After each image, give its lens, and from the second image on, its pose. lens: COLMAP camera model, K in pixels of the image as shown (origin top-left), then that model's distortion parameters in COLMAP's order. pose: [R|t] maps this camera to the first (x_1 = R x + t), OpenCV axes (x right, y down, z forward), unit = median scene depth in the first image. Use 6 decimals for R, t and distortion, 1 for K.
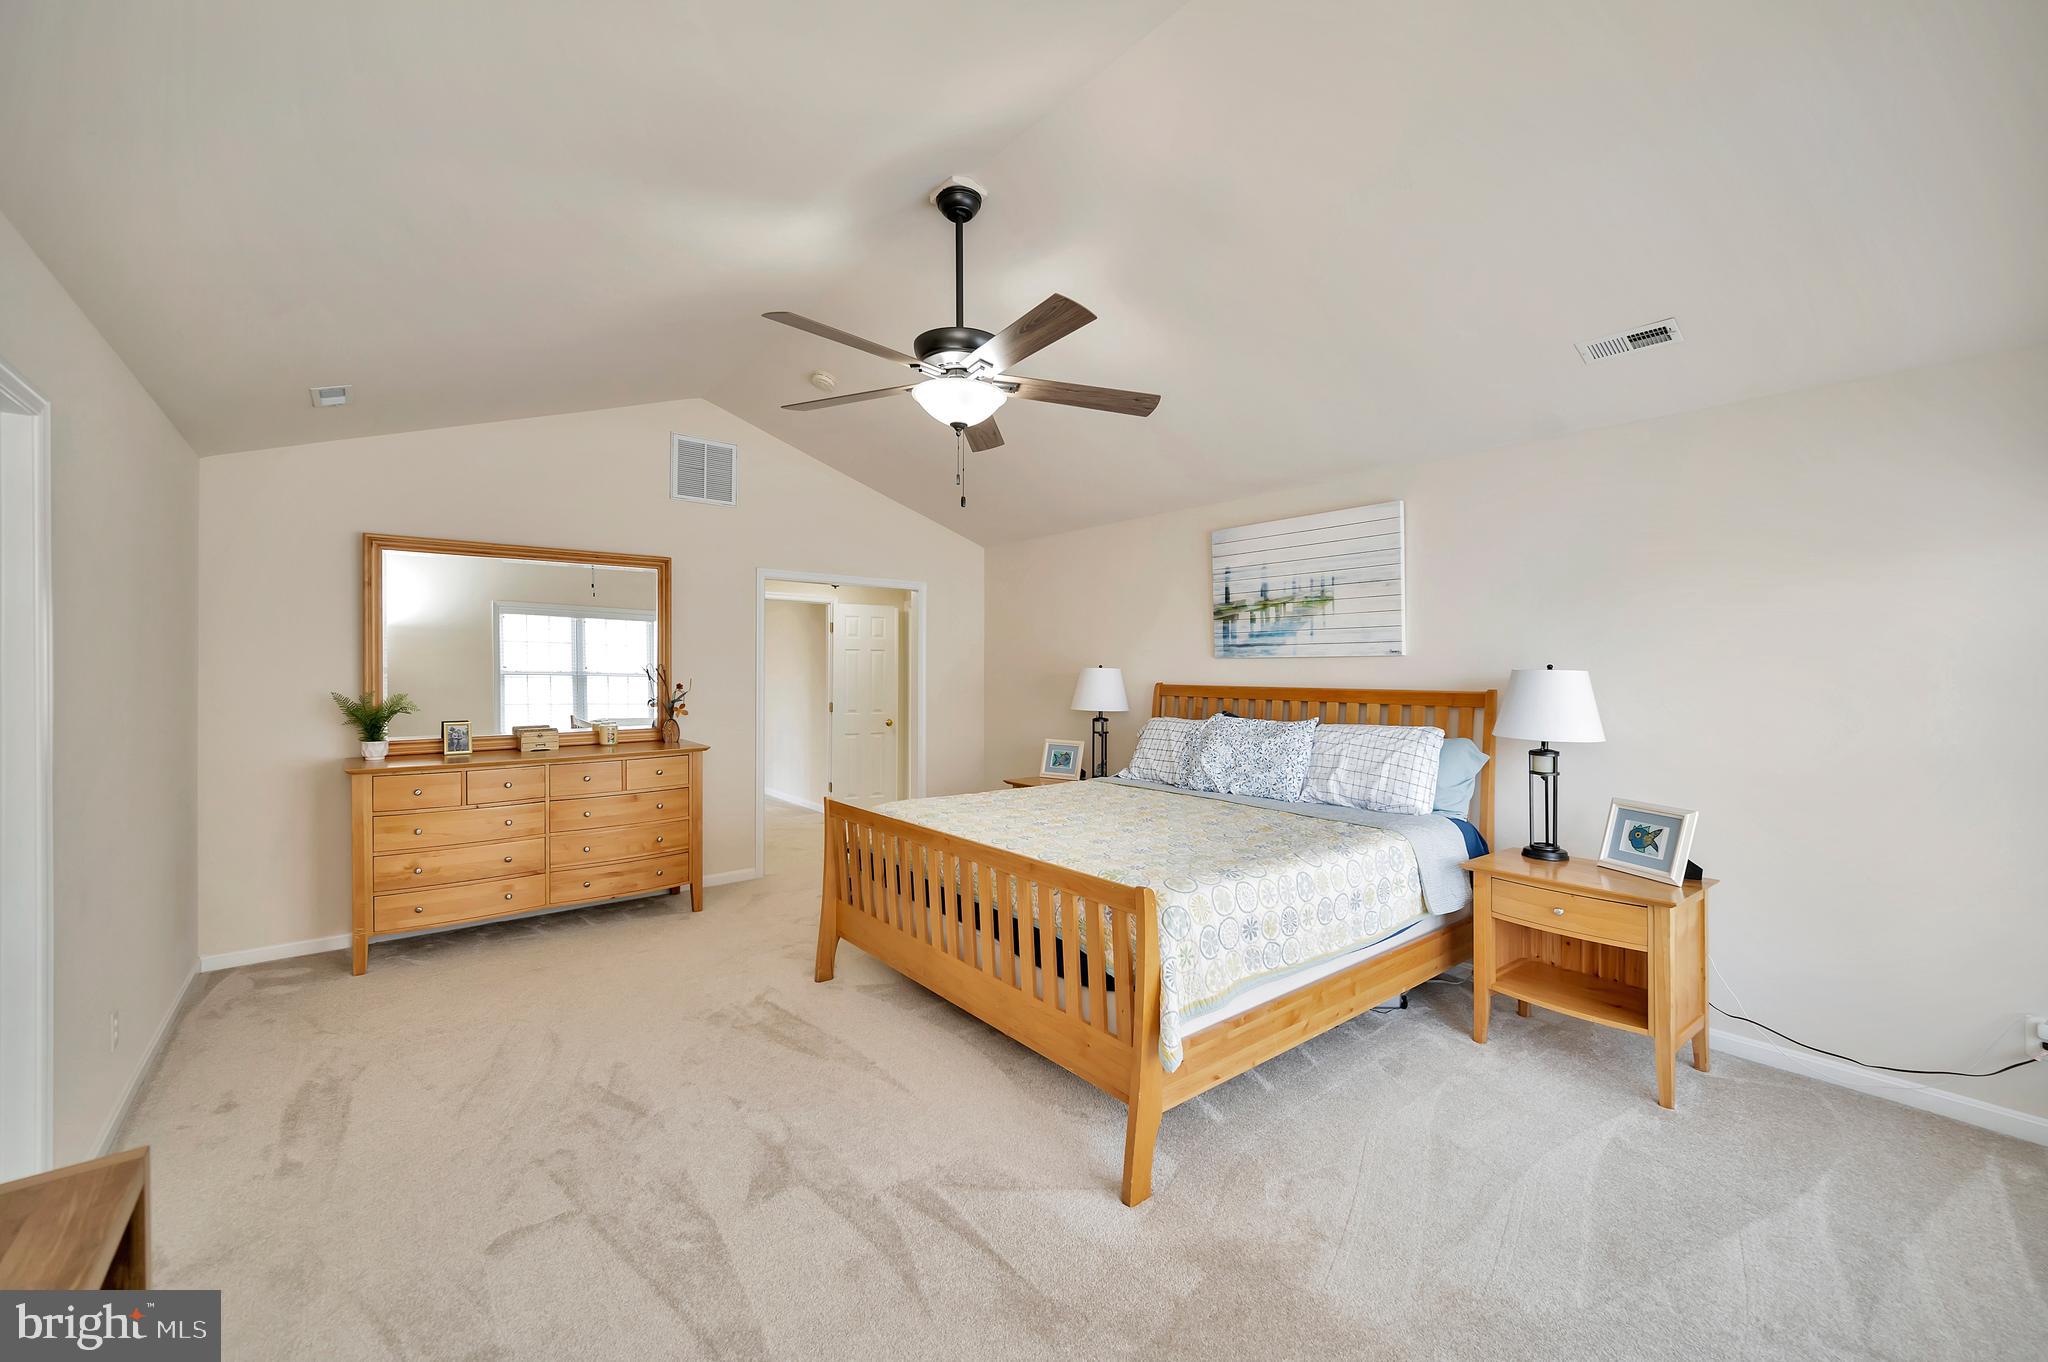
lens RADIAL K [[837.1, 0, 1011.6], [0, 837.1, 668.7], [0, 0, 1]] dist [0.007735, -0.000483]
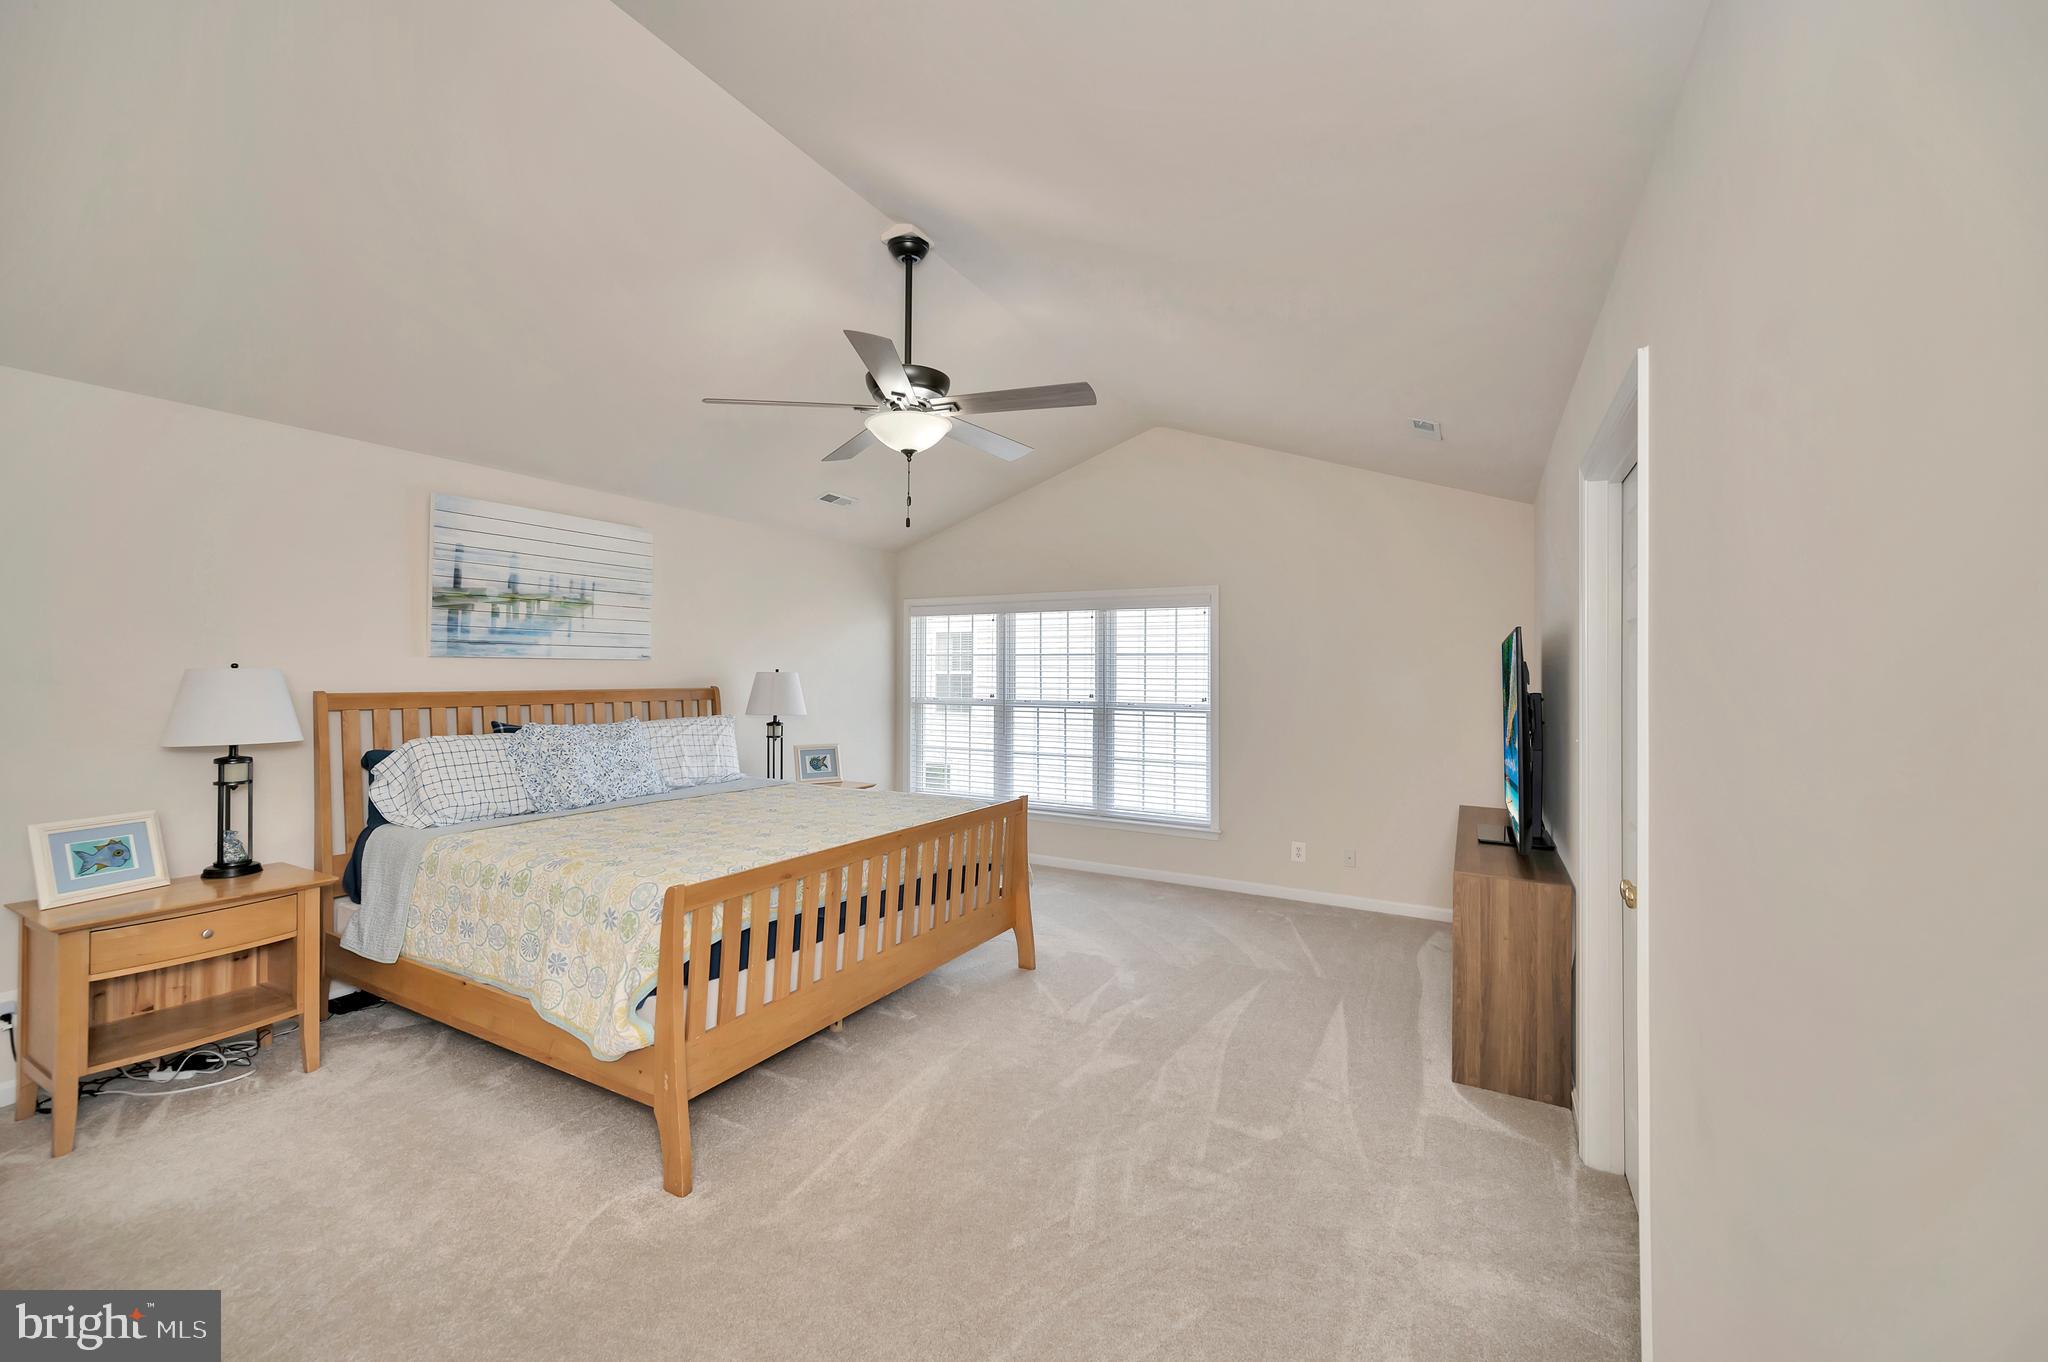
lens RADIAL K [[837.1, 0, 1012.2], [0, 837.1, 674.8], [0, 0, 1]] dist [0.007735, -0.000483]
pose [[-0.390260, -0.017753, 0.920534, -0.731630], [-0.019084, 0.999755, 0.011190, -0.015305], [-0.920507, -0.013201, -0.390503, 0.864712]]
